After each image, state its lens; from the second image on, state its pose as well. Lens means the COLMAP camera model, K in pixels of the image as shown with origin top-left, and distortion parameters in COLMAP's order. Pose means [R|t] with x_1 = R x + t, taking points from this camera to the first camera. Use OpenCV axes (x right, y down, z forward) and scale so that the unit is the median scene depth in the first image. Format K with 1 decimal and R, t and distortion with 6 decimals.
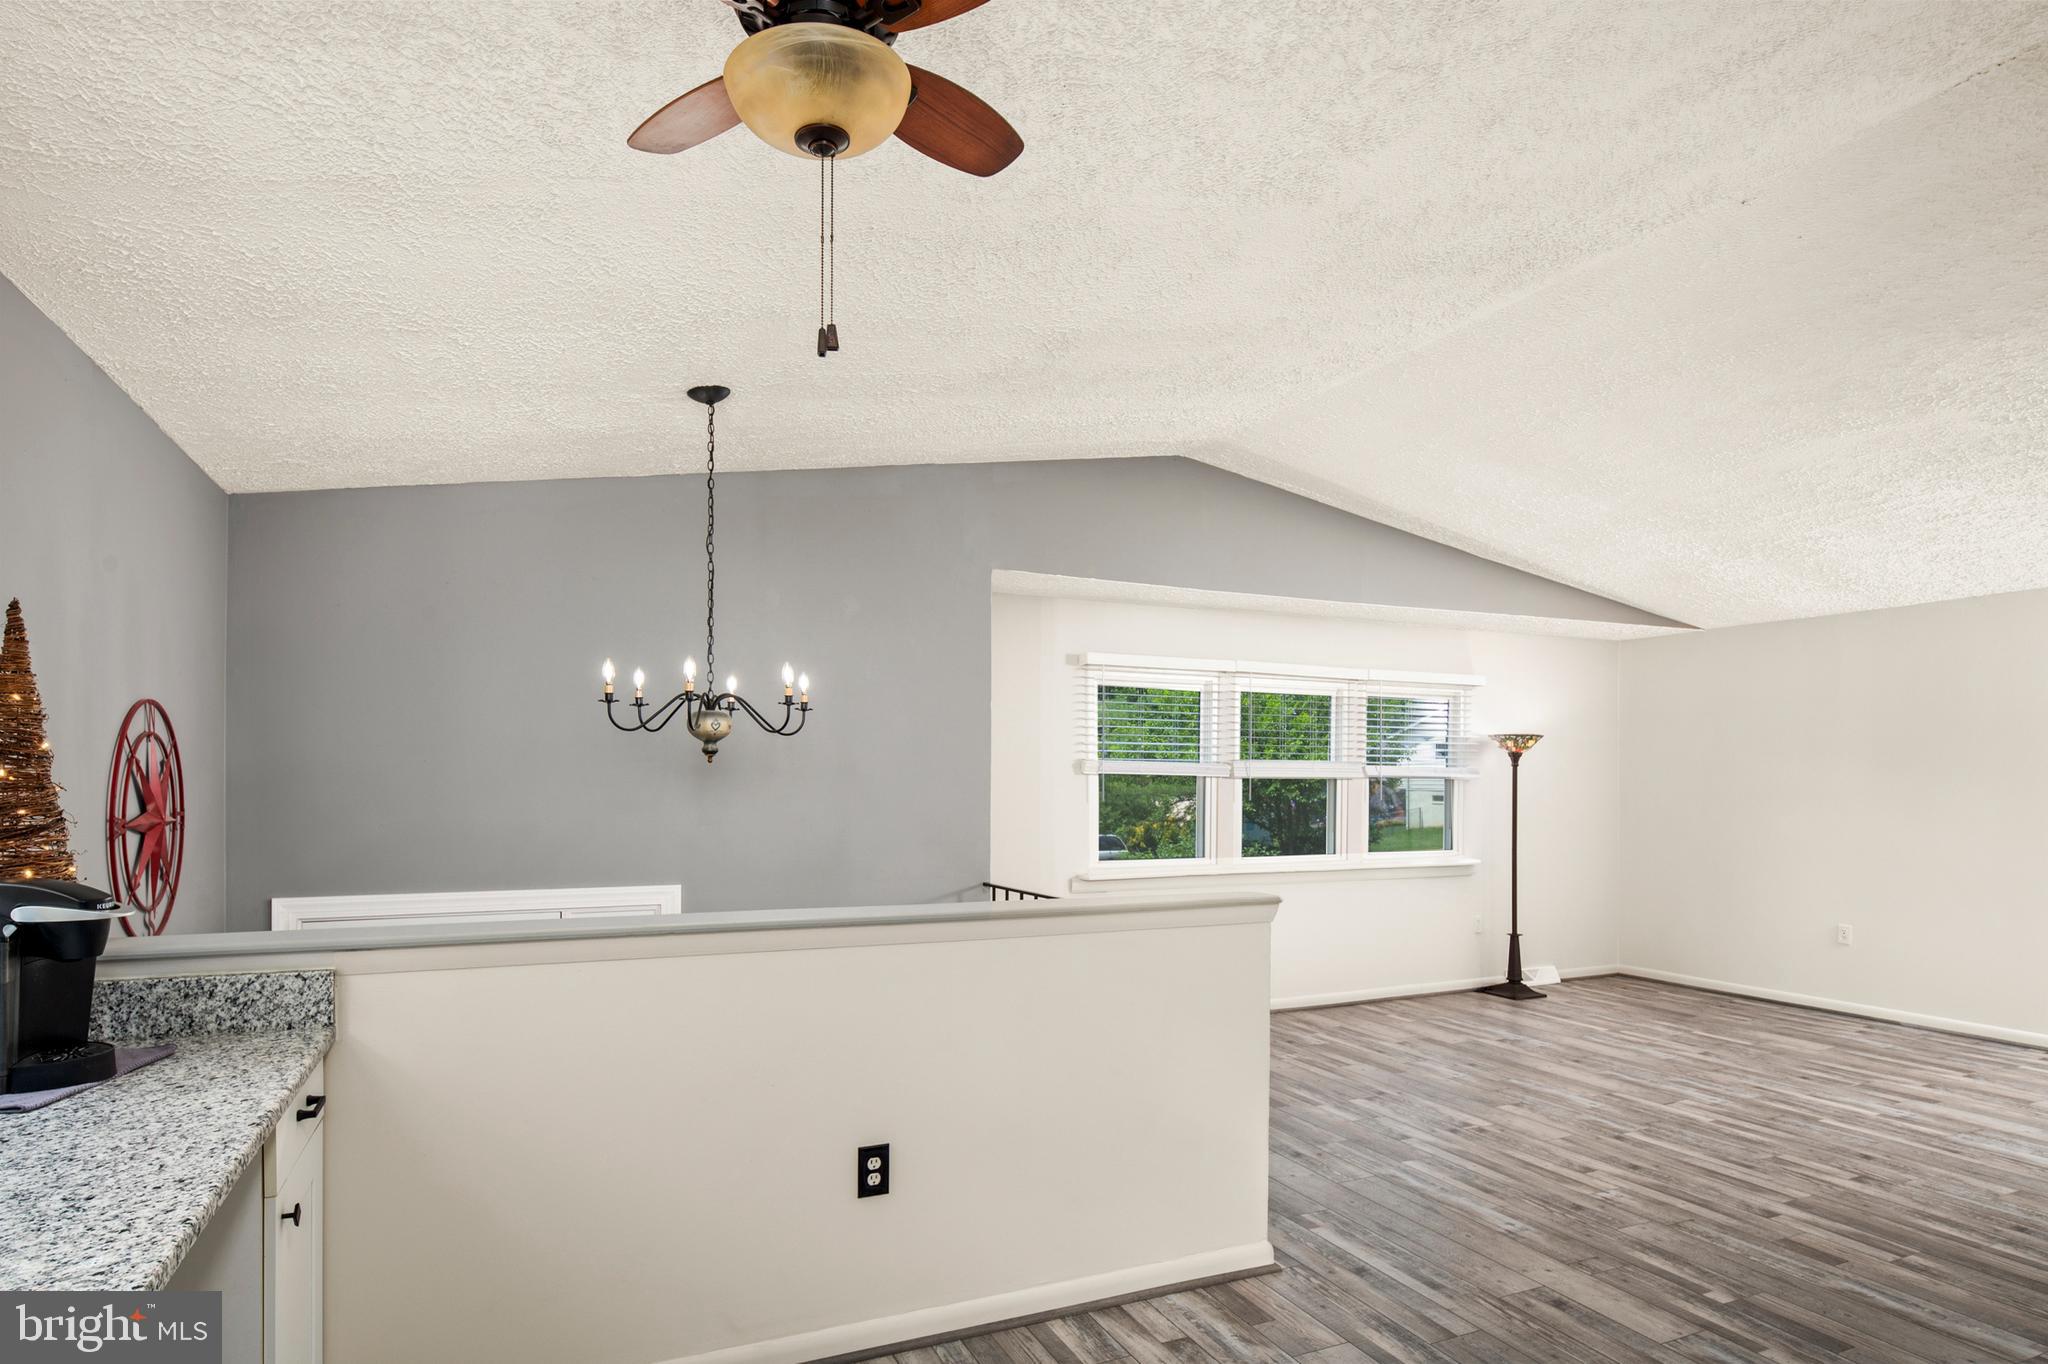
lens RADIAL K [[1116.3, 0, 1017.2], [0, 1116.3, 776.0], [0, 0, 1]] dist [-0.006629, -0.004820]
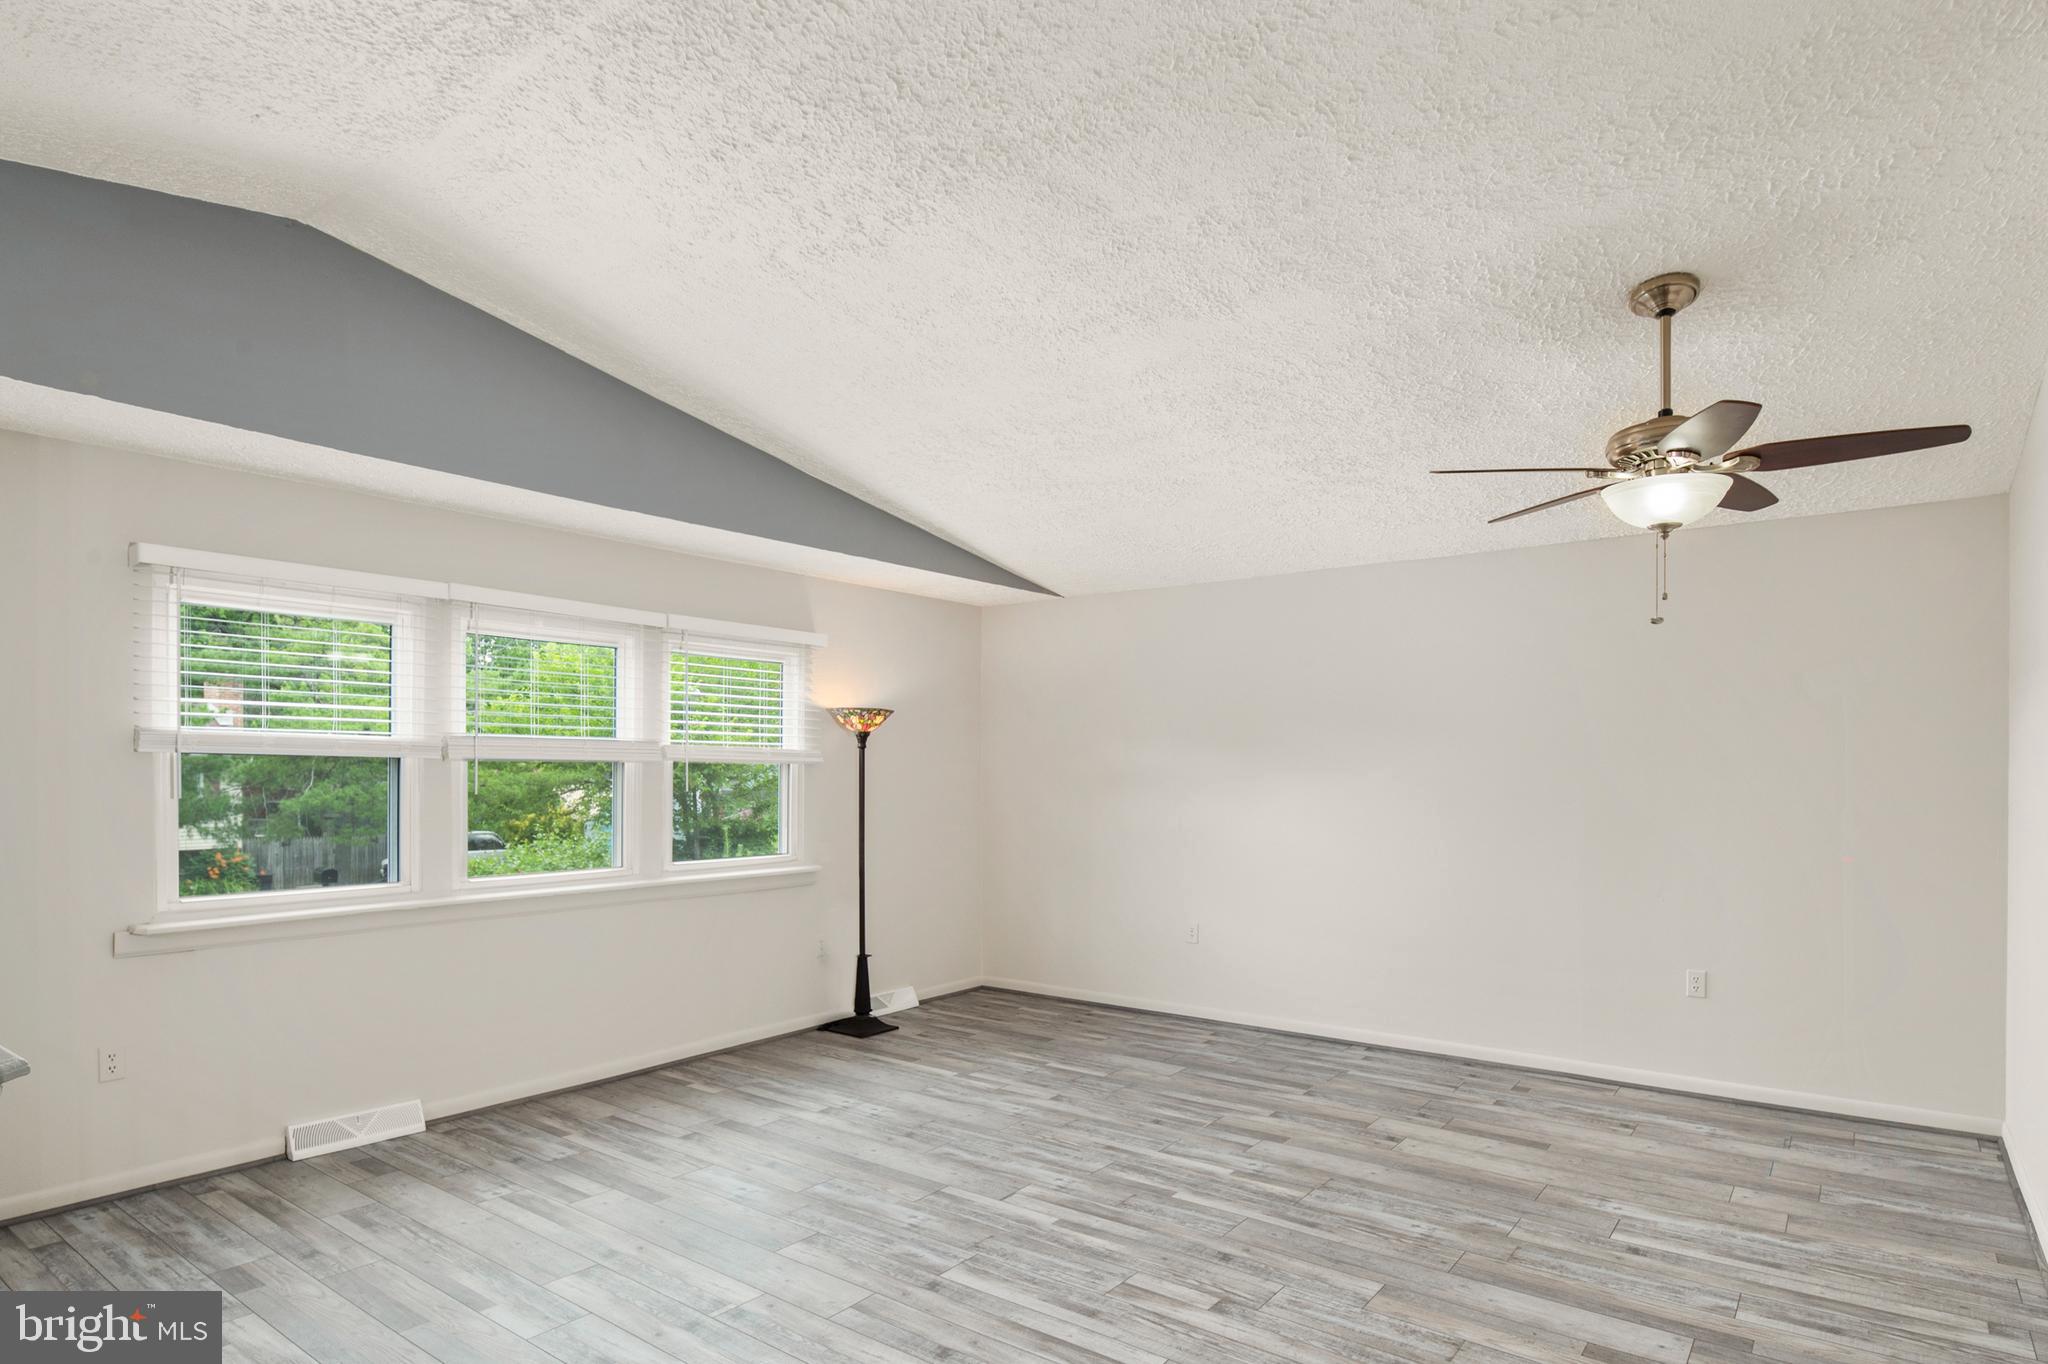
lens RADIAL K [[1116.3, 0, 1032.7], [0, 1116.3, 821.5], [0, 0, 1]] dist [-0.006629, -0.004820]
pose [[0.874777, -0.021733, 0.484039, 0.224980], [-0.003038, 0.998728, 0.050333, 0.003540], [-0.484517, -0.045500, 0.873598, 0.321342]]
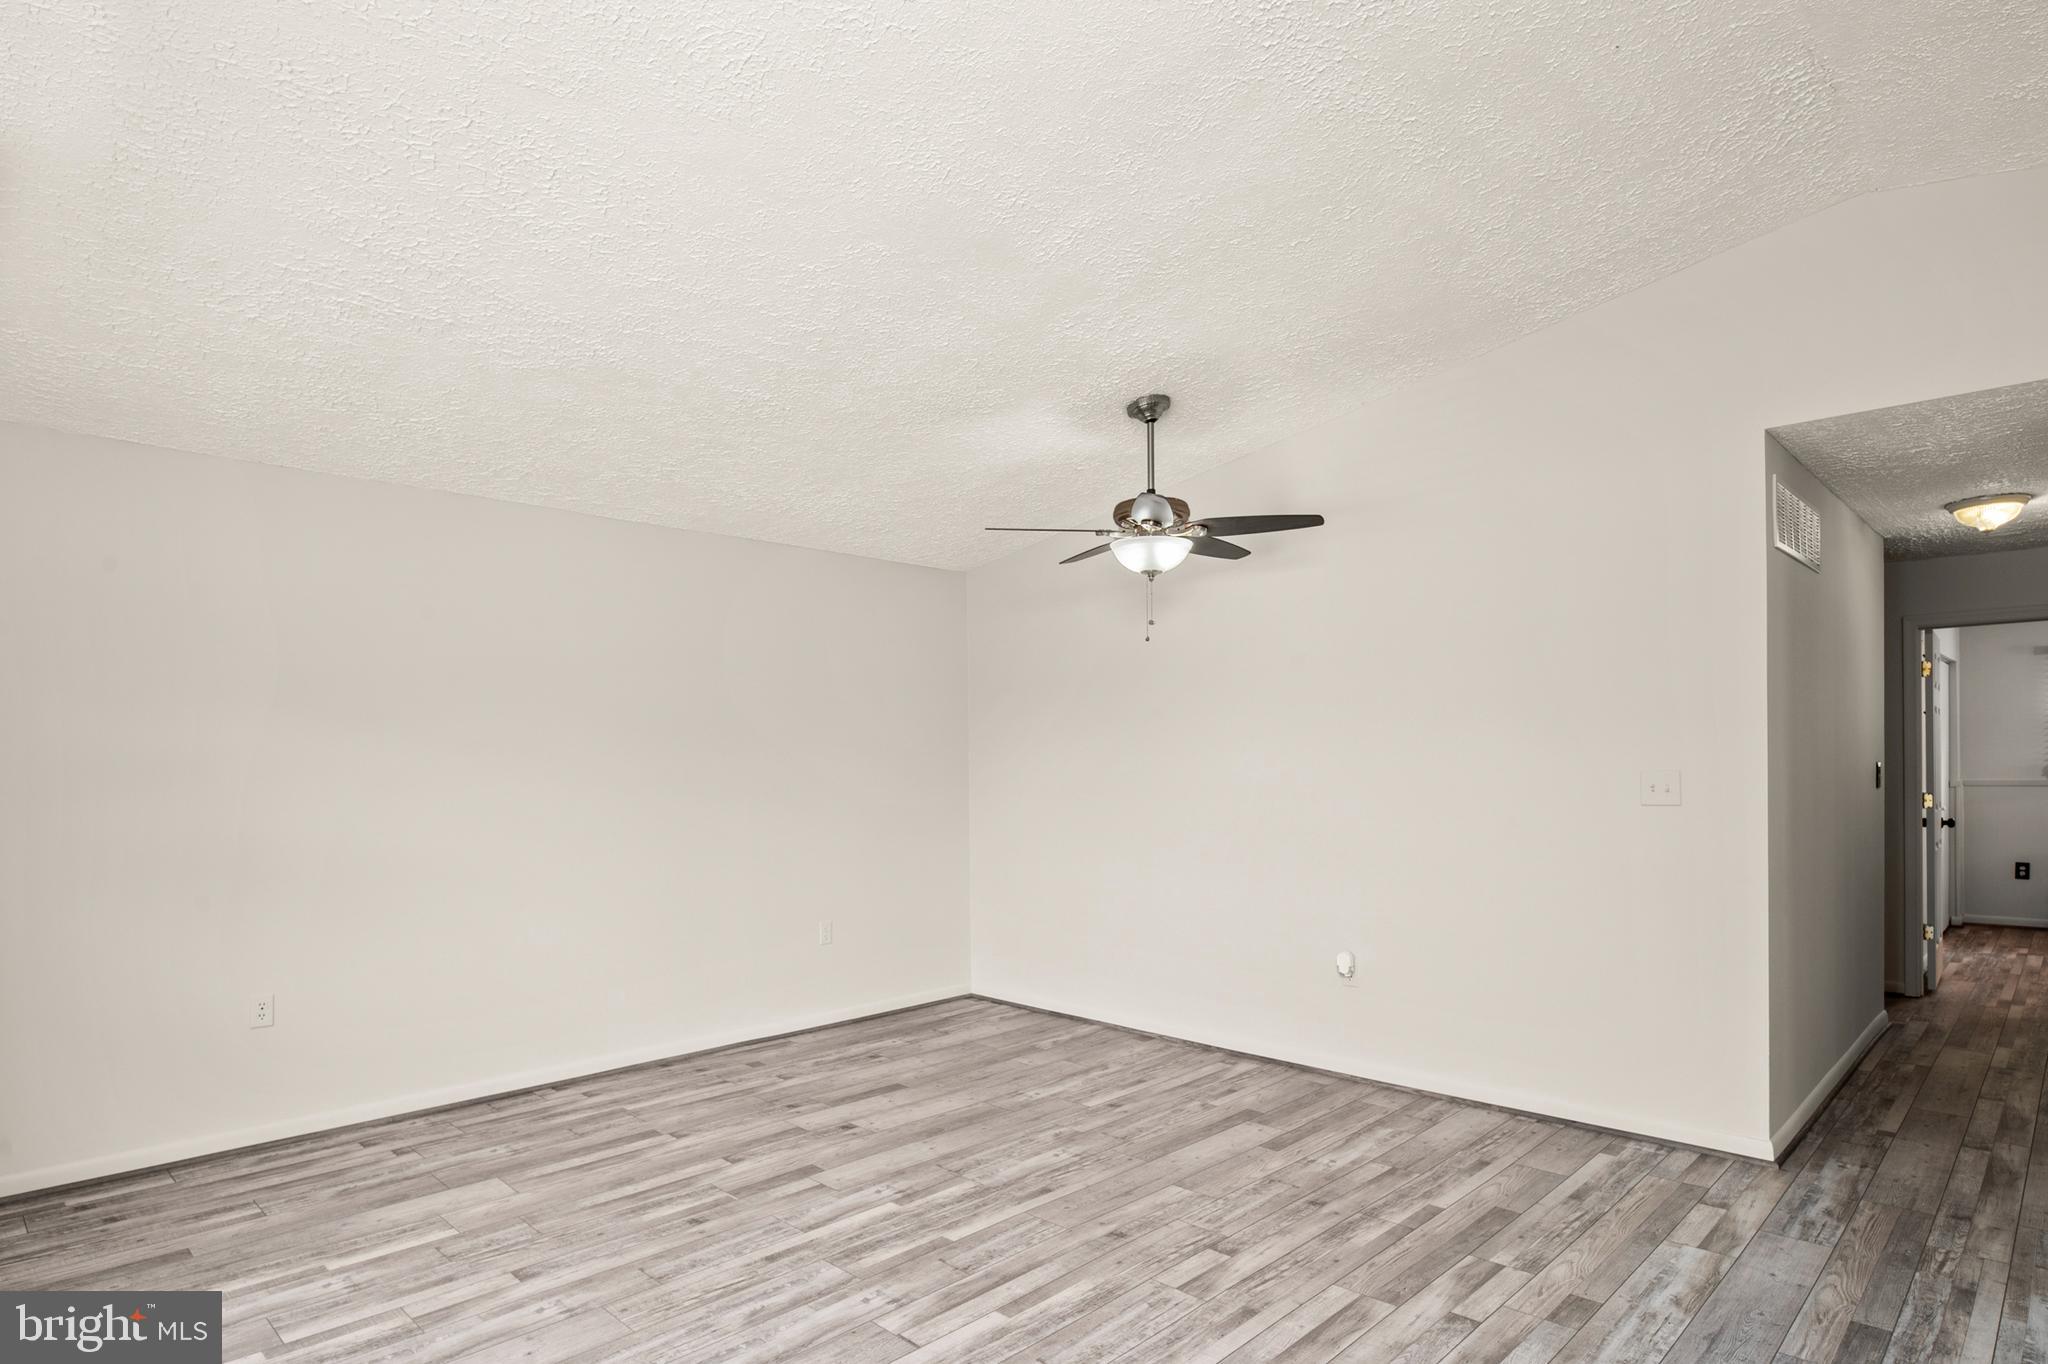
lens RADIAL K [[1116.3, 0, 999.1], [0, 1116.3, 762.6], [0, 0, 1]] dist [-0.006629, -0.004820]
pose [[-0.354410, 0.003655, 0.935083, 0.070676], [0.008029, 0.999967, -0.000865, 0.019316], [-0.935056, 0.007201, -0.354428, 1.062749]]
